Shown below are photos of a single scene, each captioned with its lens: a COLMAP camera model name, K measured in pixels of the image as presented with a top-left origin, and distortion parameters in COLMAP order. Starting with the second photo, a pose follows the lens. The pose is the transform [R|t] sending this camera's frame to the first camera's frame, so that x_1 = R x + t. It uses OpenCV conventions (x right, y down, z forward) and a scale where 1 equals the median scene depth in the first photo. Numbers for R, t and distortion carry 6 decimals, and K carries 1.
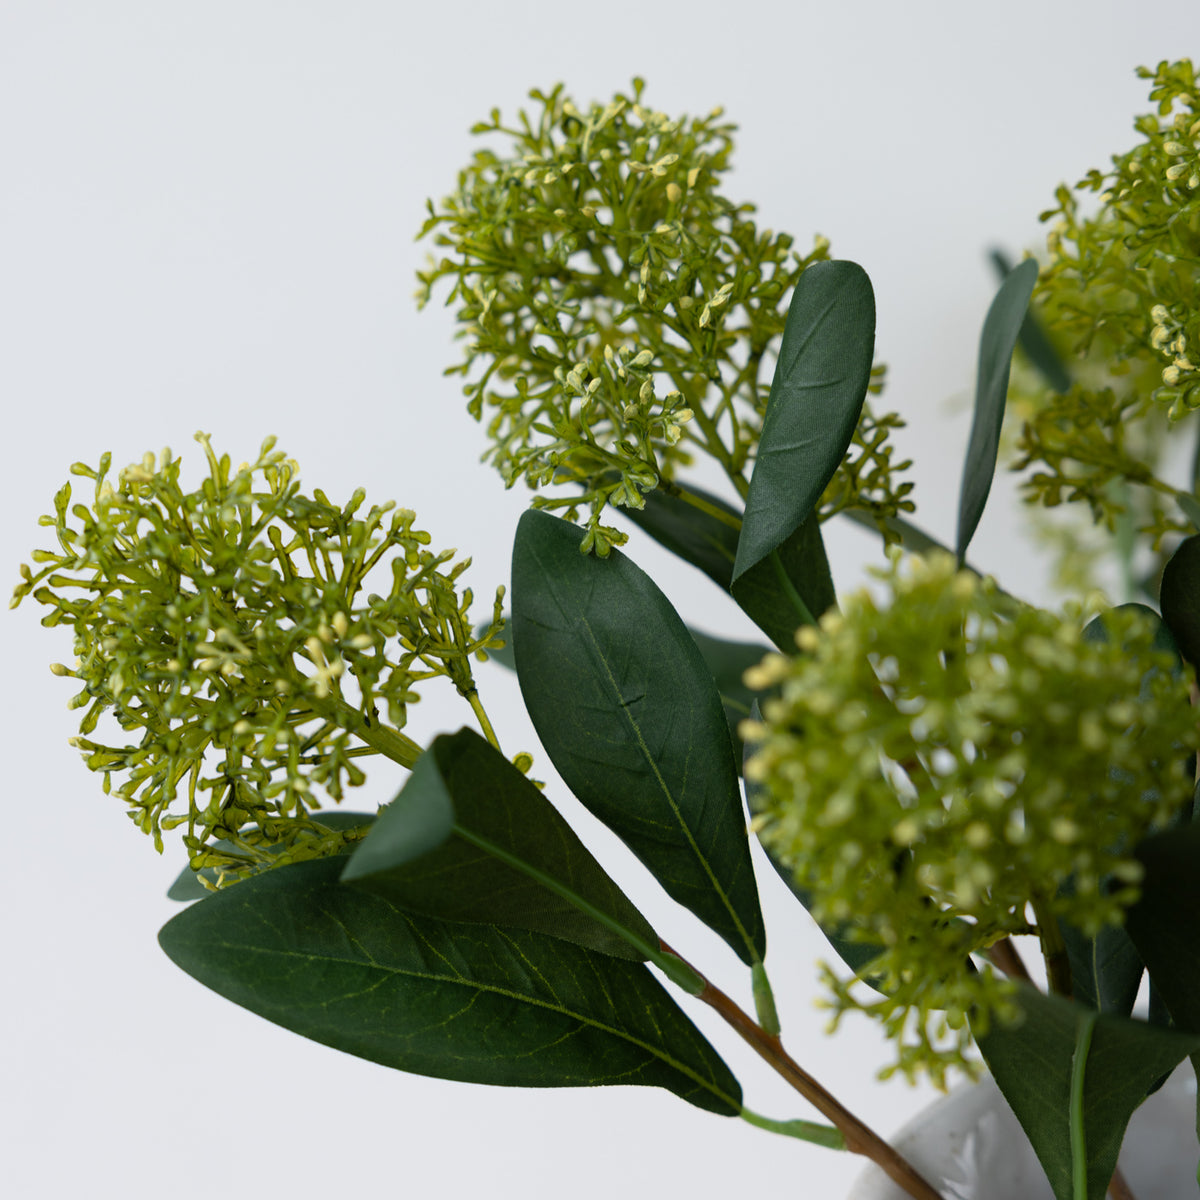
lens RADIAL K [[3472.2, 0, 600.0], [0, 3472.2, 600.0], [0, 0, 1]] dist [-0.004881, 0.697140]
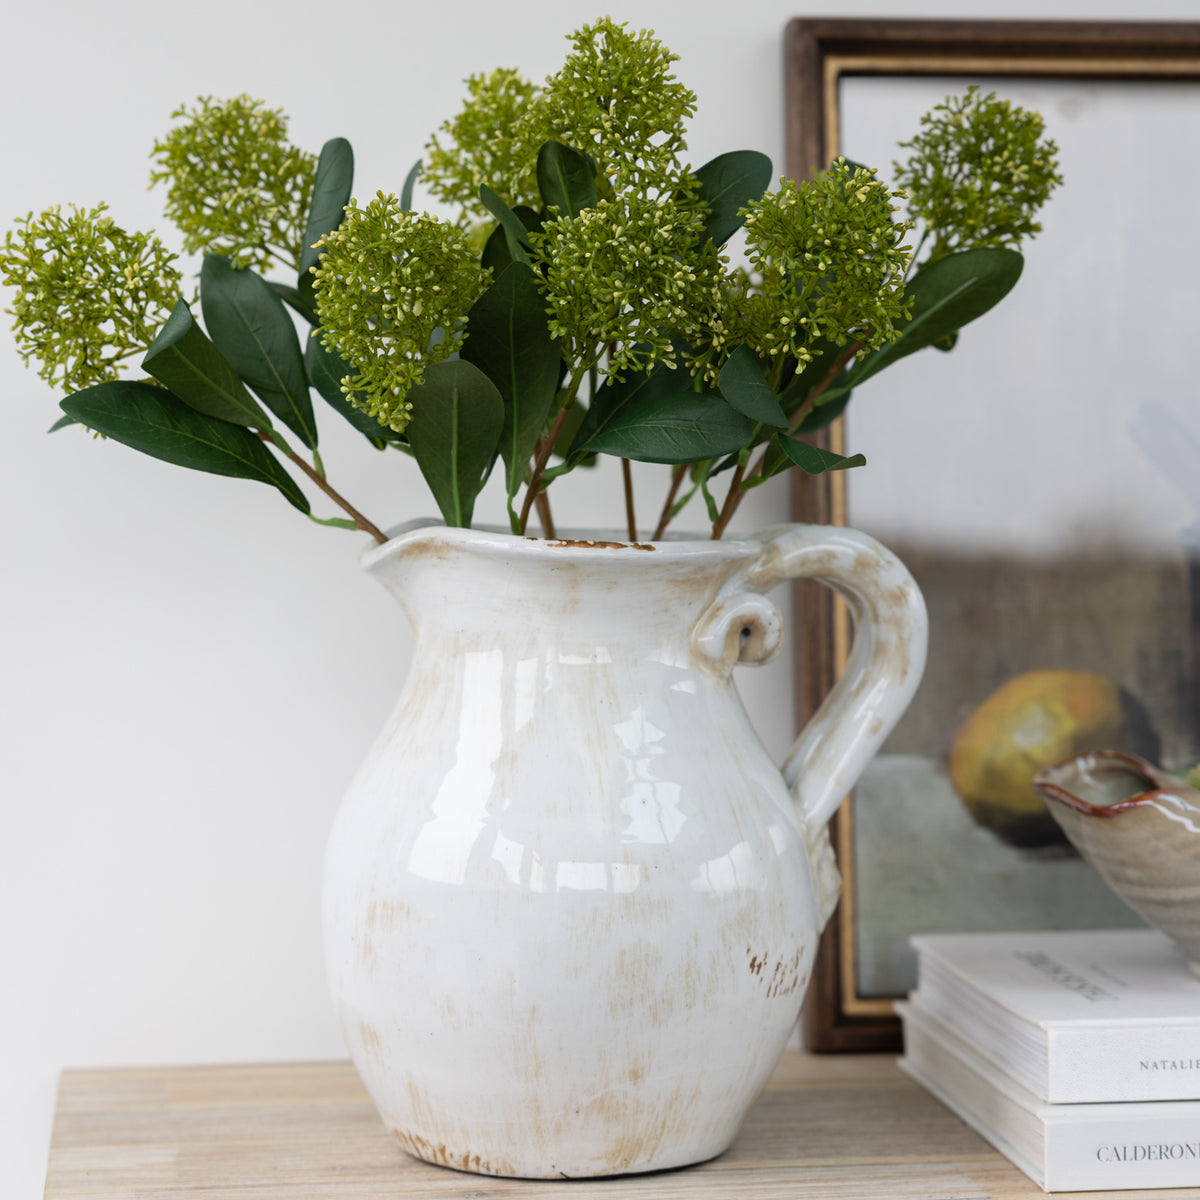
lens RADIAL K [[3862.9, 0, 600.0], [0, 3862.9, 600.0], [0, 0, 1]] dist [-0.069082, 2.053137]
pose [[0.988773, -0.022802, 0.147676, -0.146796], [0.056802, 0.971456, -0.230320, 0.802958], [-0.138209, 0.236122, 0.961844, -1.443431]]
